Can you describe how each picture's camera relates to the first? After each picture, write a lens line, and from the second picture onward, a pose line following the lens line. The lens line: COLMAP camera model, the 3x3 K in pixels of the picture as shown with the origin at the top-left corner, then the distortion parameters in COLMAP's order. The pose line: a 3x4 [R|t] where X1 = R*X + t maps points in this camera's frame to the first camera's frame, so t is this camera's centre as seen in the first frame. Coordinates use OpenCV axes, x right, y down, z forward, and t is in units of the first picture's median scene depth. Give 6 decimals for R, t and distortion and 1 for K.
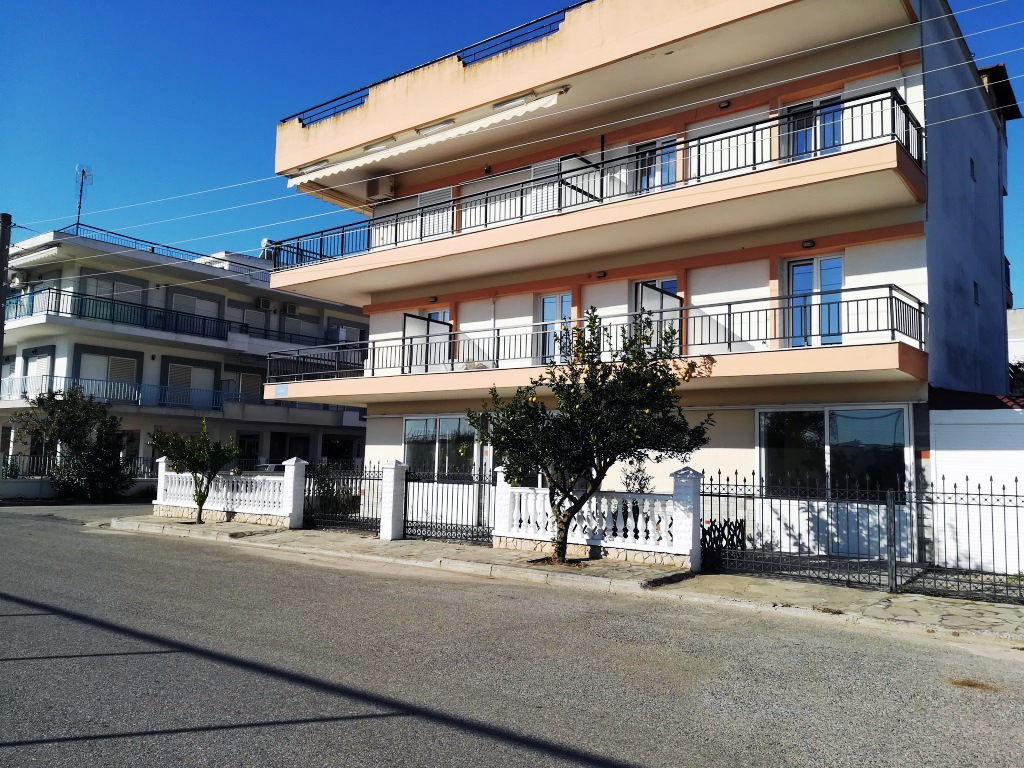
lens RADIAL K [[822.2, 0, 512.0], [0, 822.2, 384.0], [0, 0, 1]] dist [0.008671, -0.007923]
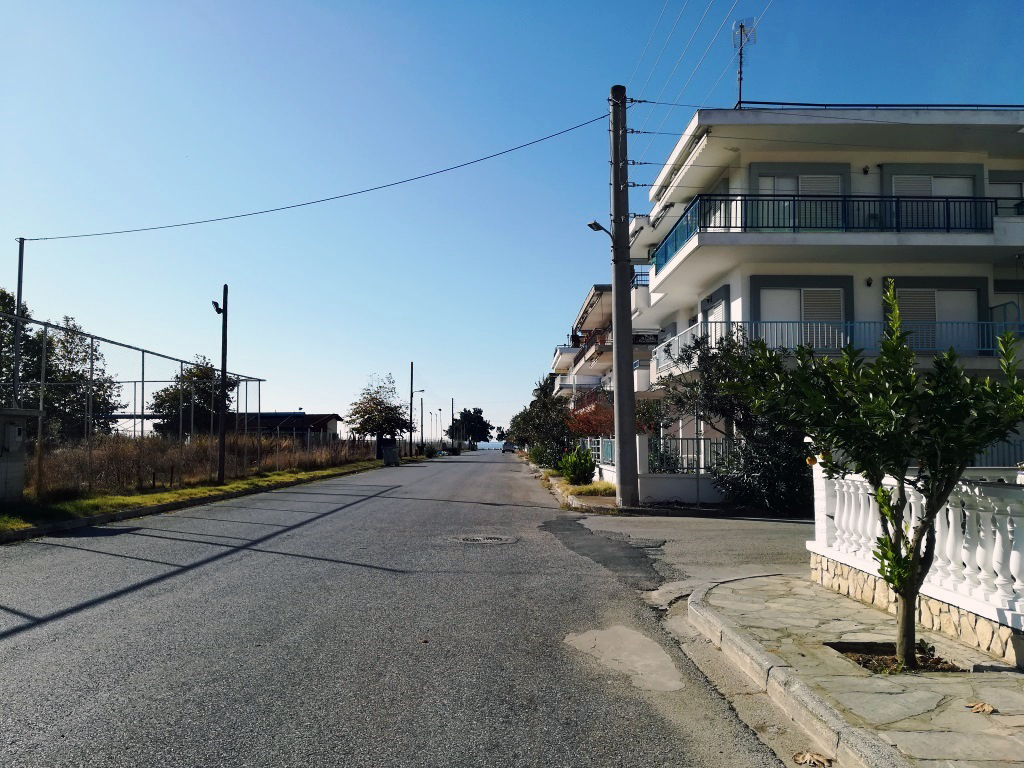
lens RADIAL K [[822.2, 0, 512.0], [0, 822.2, 384.0], [0, 0, 1]] dist [0.008671, -0.007923]
pose [[0.634536, -0.074209, -0.769323, -0.136104], [0.083265, 0.996150, -0.027413, 0.041869], [0.768395, -0.046663, 0.638272, 0.402541]]
